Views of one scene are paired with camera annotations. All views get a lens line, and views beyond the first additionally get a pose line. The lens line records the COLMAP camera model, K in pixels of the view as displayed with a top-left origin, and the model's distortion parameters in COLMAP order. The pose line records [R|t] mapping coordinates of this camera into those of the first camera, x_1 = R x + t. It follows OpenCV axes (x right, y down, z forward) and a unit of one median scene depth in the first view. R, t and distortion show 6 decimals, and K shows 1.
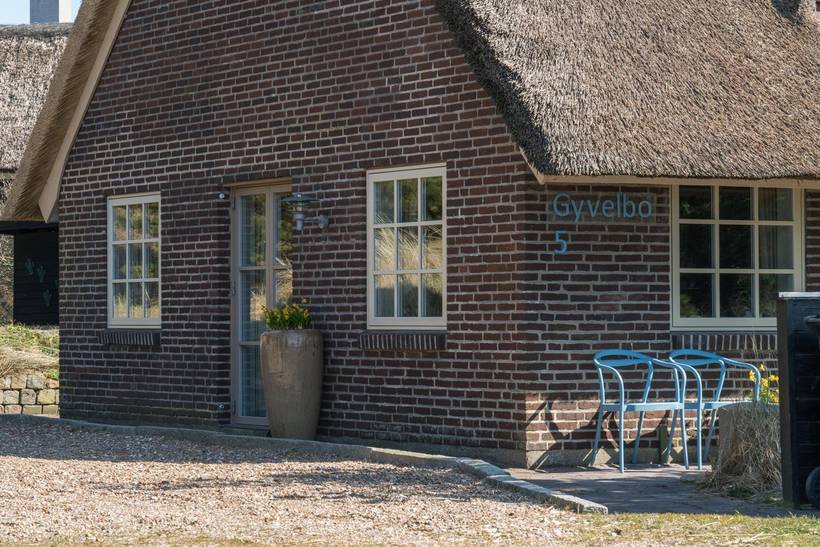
lens RADIAL K [[2639.2, 0, 408.8], [0, 2639.2, 272.4], [0, 0, 1]] dist [0.297542, 0.000000]
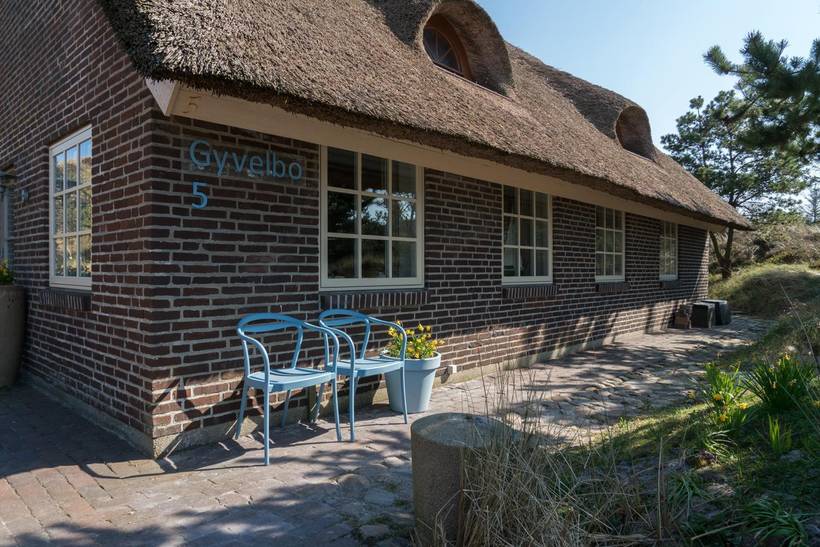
lens RADIAL K [[554.9, 0, 402.9], [0, 554.9, 270.7], [0, 0, 1]] dist [-0.018810, 0.000726]
pose [[0.958922, 0.003849, 0.283645, 0.069733], [-0.009723, 0.999766, 0.019305, 0.009422], [-0.283504, -0.021270, 0.958735, 0.795178]]
